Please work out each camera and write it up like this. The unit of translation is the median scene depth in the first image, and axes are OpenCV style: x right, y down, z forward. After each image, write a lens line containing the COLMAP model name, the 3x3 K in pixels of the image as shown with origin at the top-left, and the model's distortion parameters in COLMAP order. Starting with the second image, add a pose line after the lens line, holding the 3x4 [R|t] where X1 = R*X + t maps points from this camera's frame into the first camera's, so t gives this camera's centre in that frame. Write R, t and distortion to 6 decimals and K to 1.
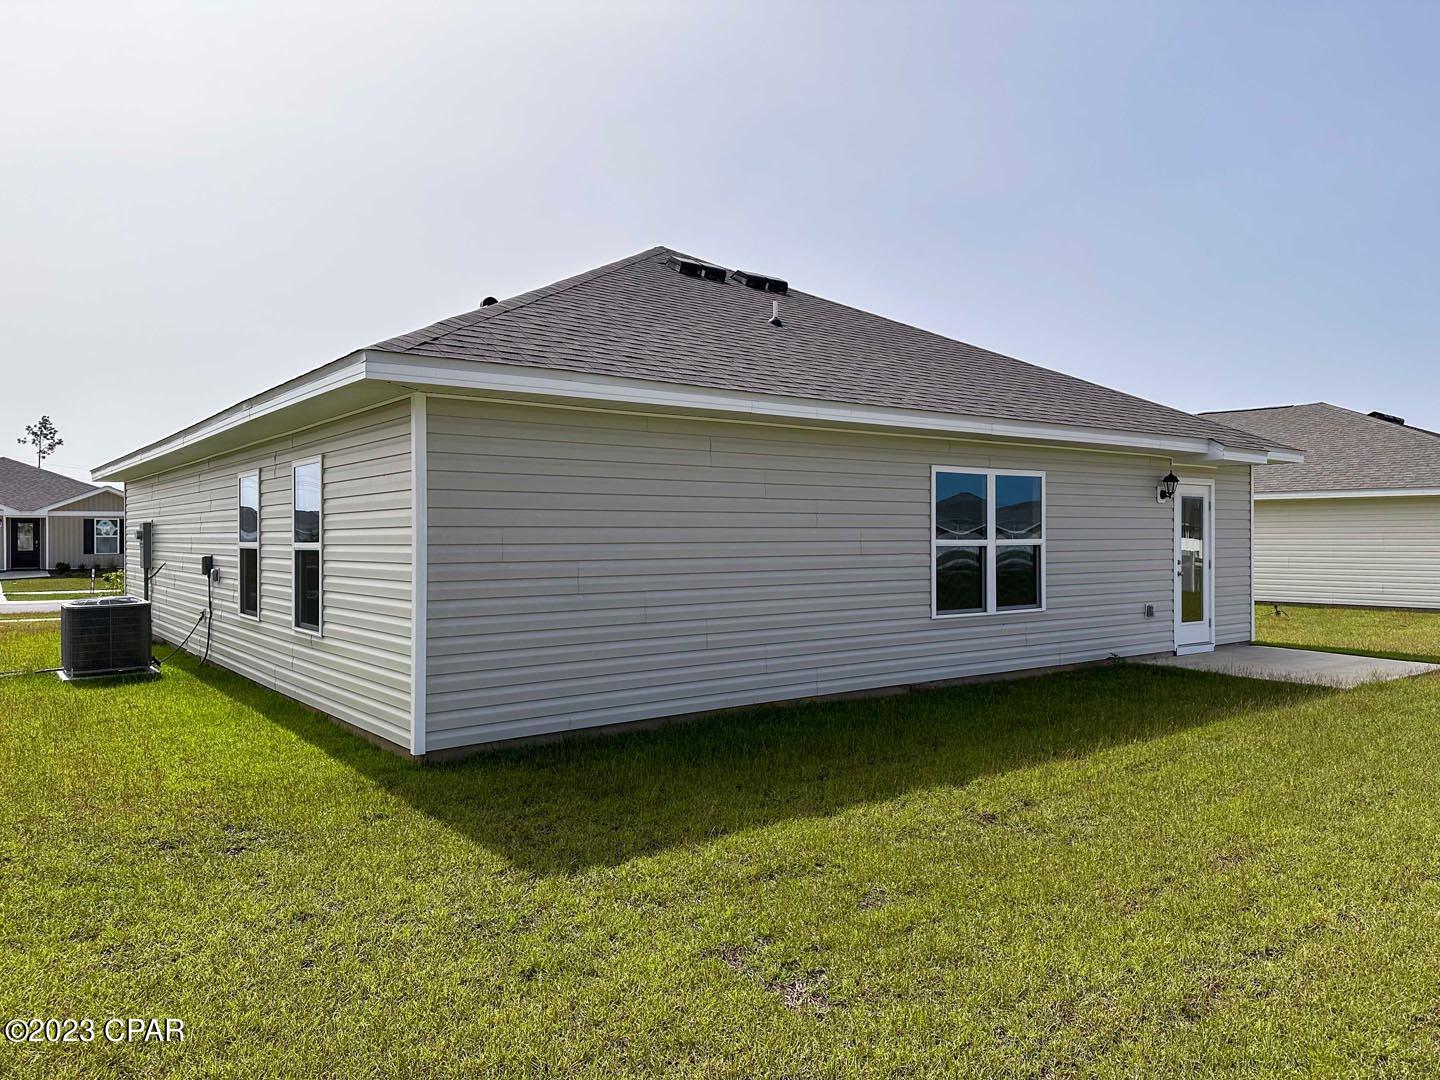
lens RADIAL K [[990.3, 0, 720.0], [0, 990.3, 540.0], [0, 0, 1]] dist [0.189070, -0.300923]
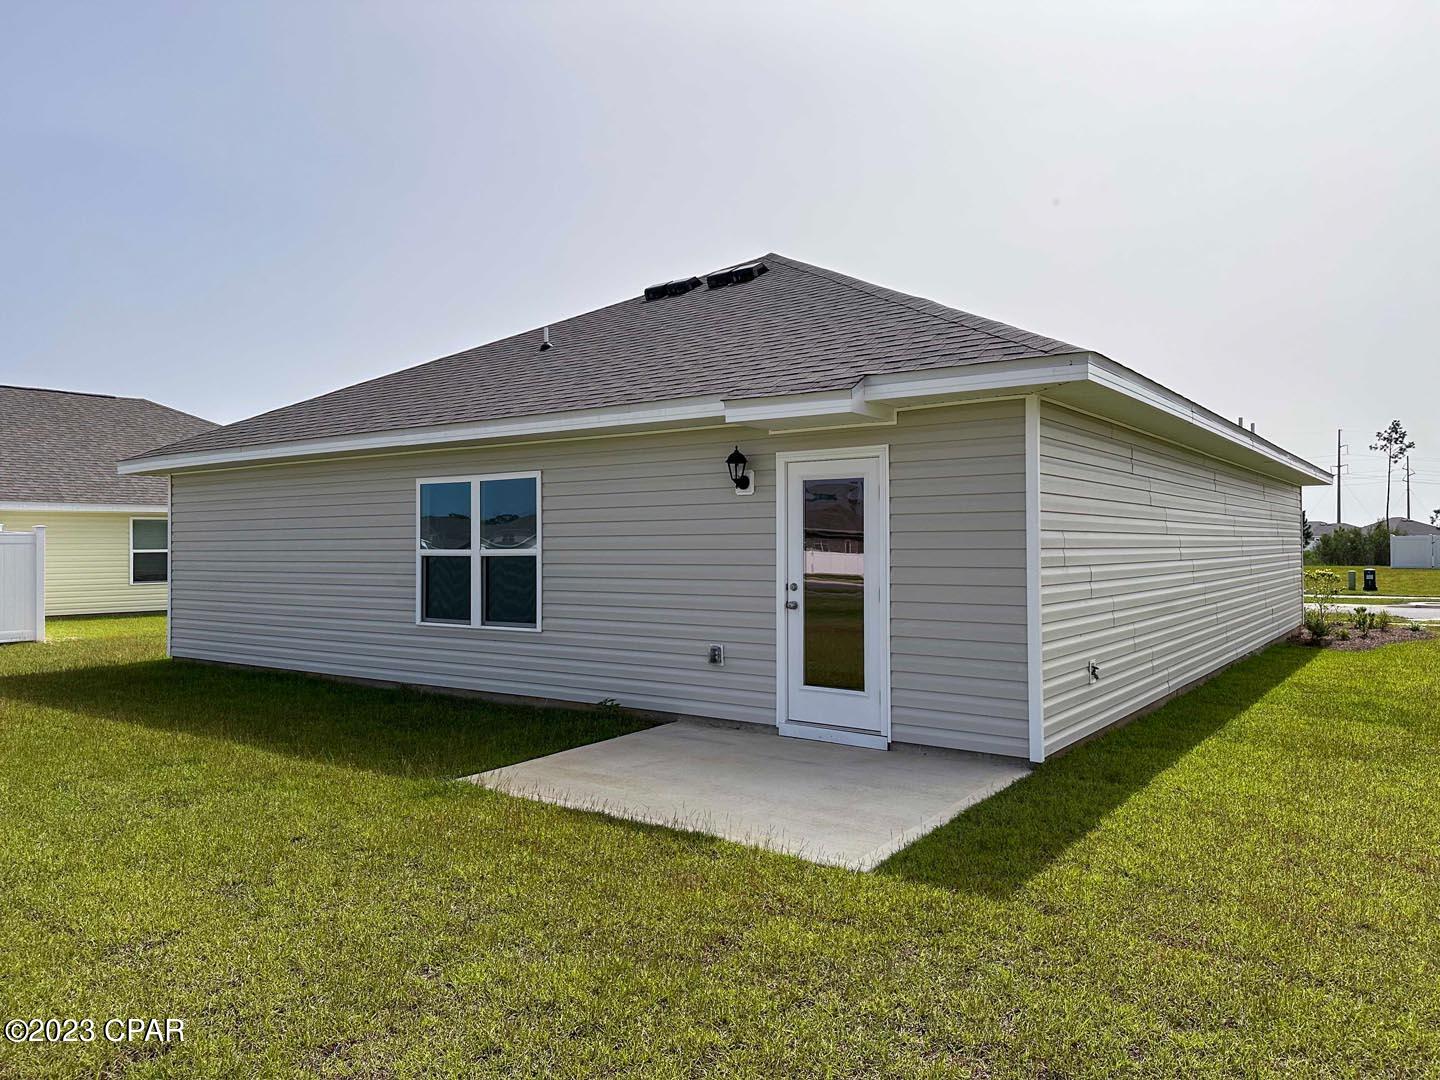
lens RADIAL K [[990.3, 0, 720.0], [0, 990.3, 540.0], [0, 0, 1]] dist [0.189070, -0.300923]
pose [[0.281561, -0.003739, -0.959536, 1.213101], [-0.000102, 0.999992, -0.003926, -0.005514], [0.959543, 0.001203, 0.281558, 0.927975]]
